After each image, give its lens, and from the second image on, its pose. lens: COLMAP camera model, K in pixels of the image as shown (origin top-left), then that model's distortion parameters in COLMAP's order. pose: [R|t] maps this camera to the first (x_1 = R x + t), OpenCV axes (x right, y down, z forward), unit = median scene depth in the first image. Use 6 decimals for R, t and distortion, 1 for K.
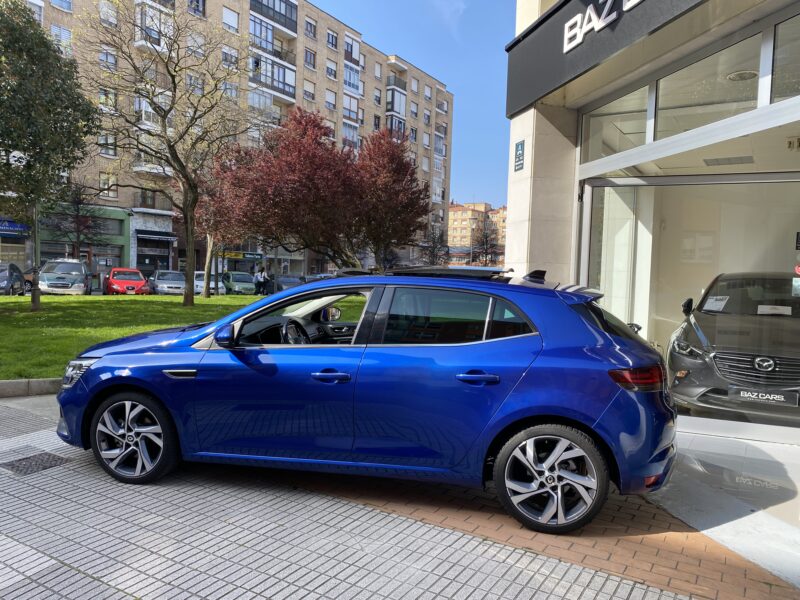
lens RADIAL K [[614.0, 0, 400.0], [0, 614.0, 300.0], [0, 0, 1]] dist [0.004084, 0.004958]
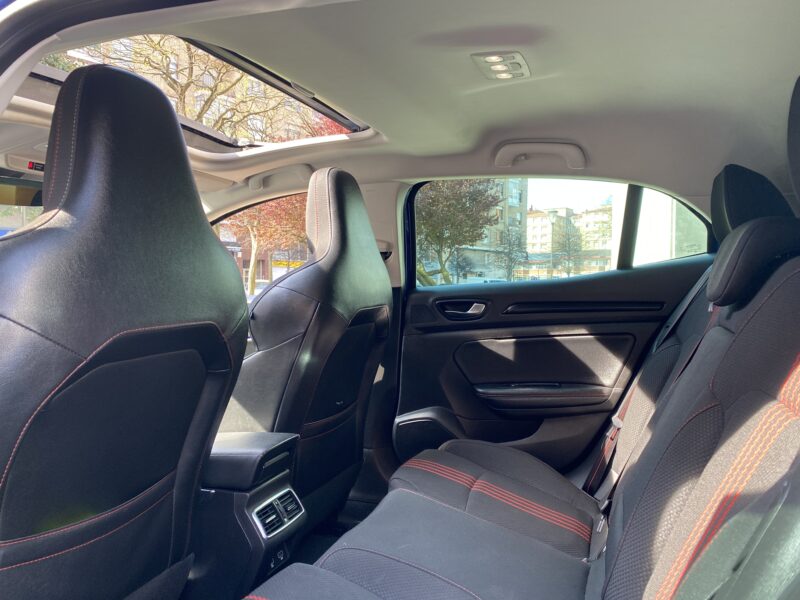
lens RADIAL K [[614.8, 0, 386.9], [0, 614.8, 299.5], [0, 0, 1]] dist [0.001609, 0.001045]
pose [[0.988848, -0.015417, -0.148127, 0.077335], [0.012283, 0.999681, -0.022052, 0.044957], [0.148420, 0.019986, 0.988722, 0.623469]]
